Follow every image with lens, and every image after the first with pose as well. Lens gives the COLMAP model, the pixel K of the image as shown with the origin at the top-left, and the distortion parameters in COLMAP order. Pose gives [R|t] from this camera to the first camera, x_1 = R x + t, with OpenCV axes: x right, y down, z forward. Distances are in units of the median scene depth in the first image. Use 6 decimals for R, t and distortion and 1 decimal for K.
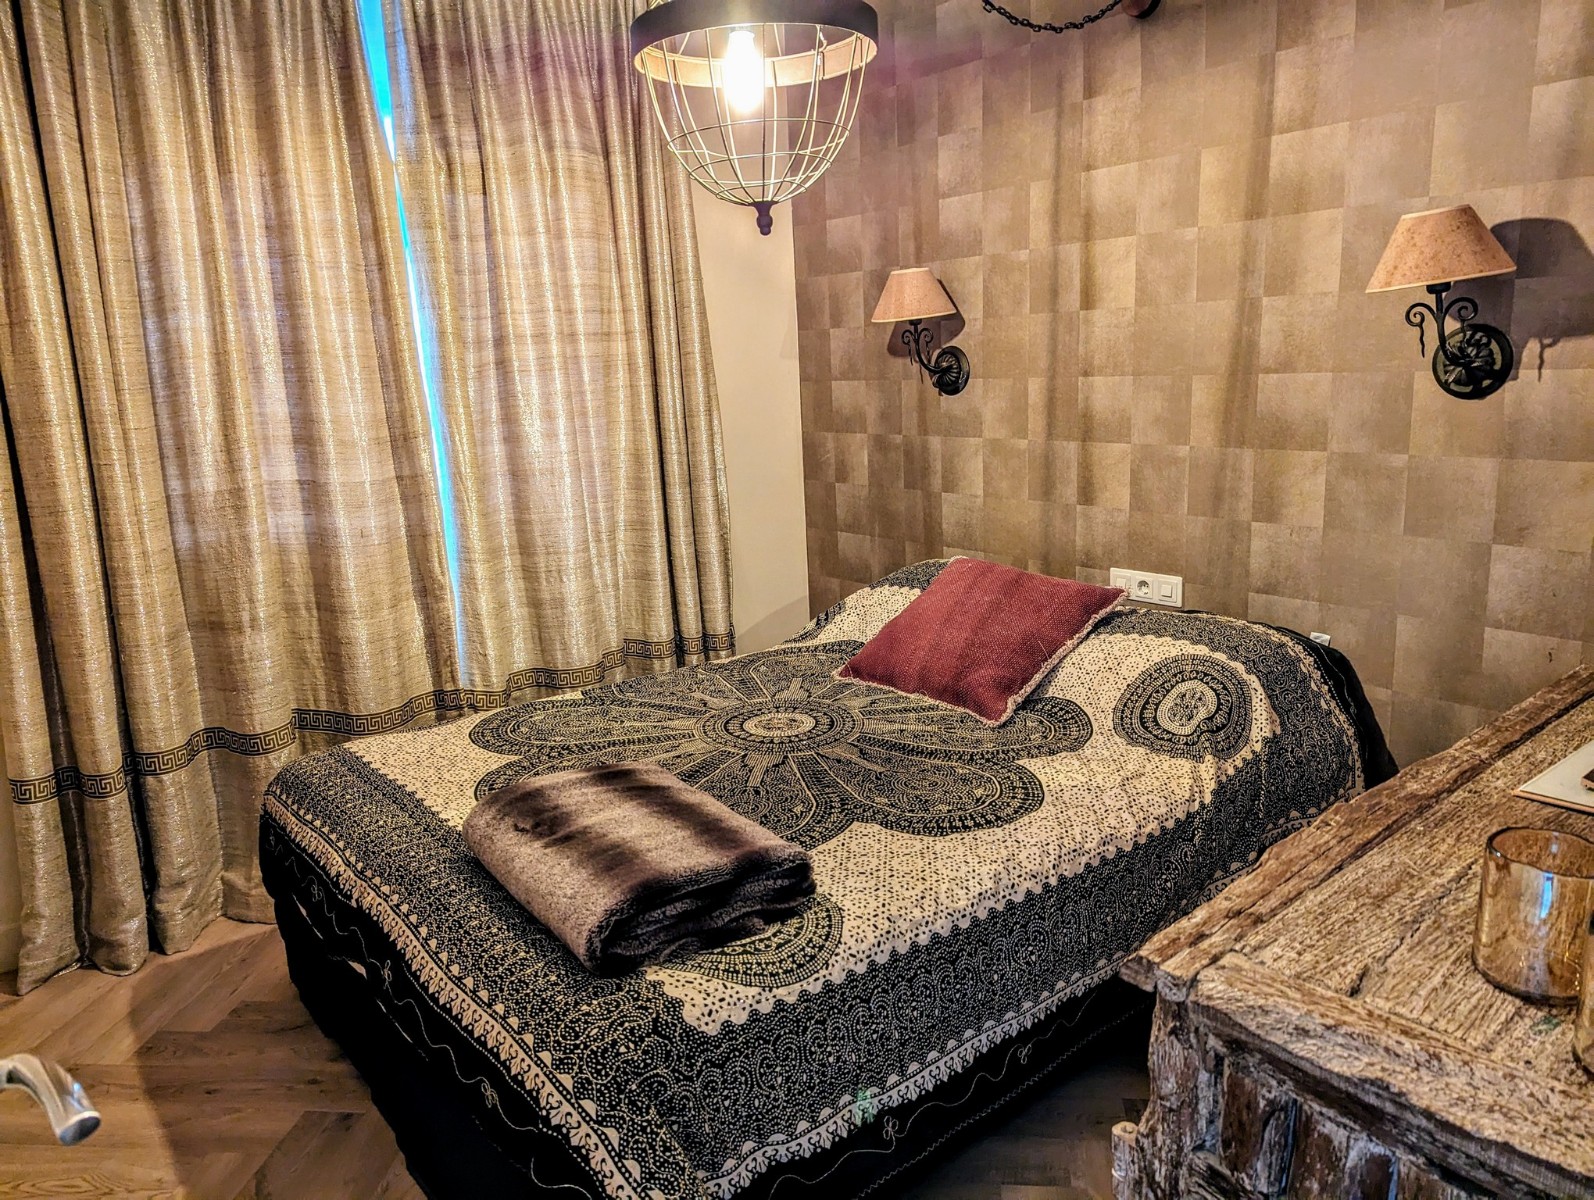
lens RADIAL K [[1126.7, 0, 795.3], [0, 1126.7, 602.3], [0, 0, 1]] dist [-0.002265, -0.016610]
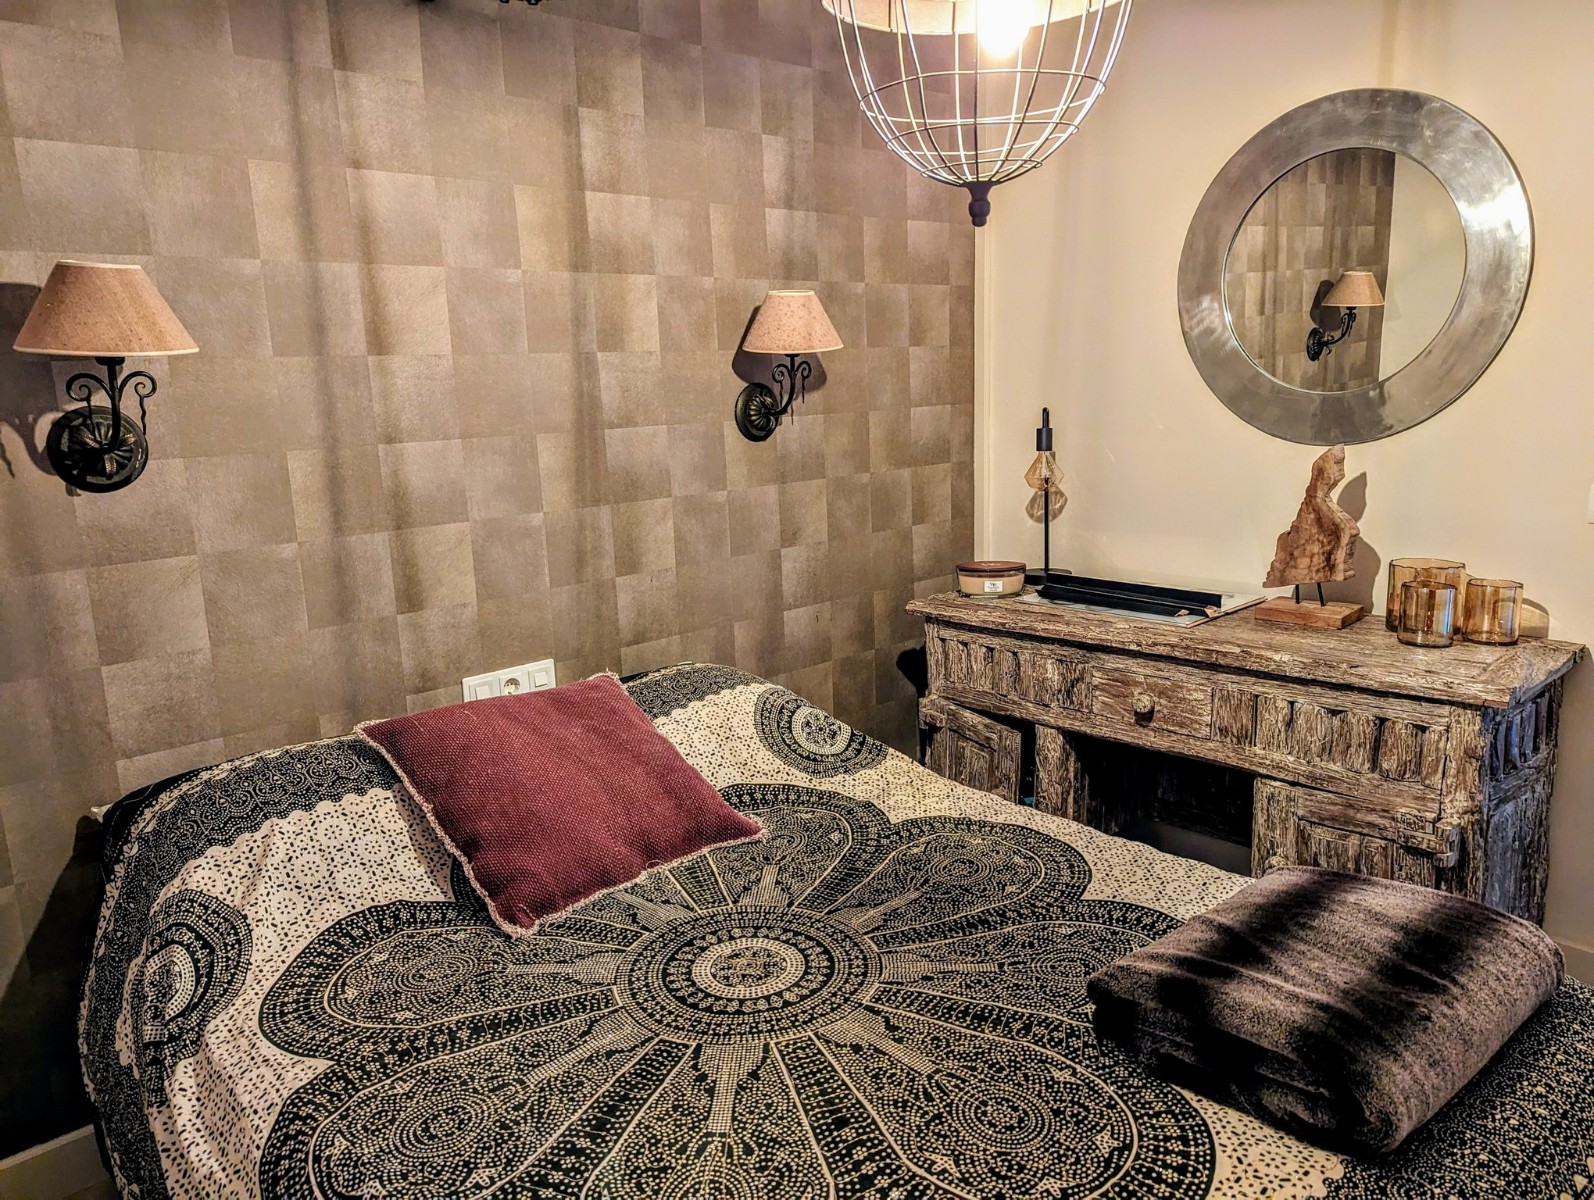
lens RADIAL K [[1126.7, 0, 795.5], [0, 1126.7, 600.8], [0, 0, 1]] dist [-0.002265, -0.016610]
pose [[-0.102434, -0.151998, 0.983058, -0.586425], [0.246252, 0.953622, 0.173106, -0.185372], [-0.963777, 0.259812, -0.060254, 0.917924]]
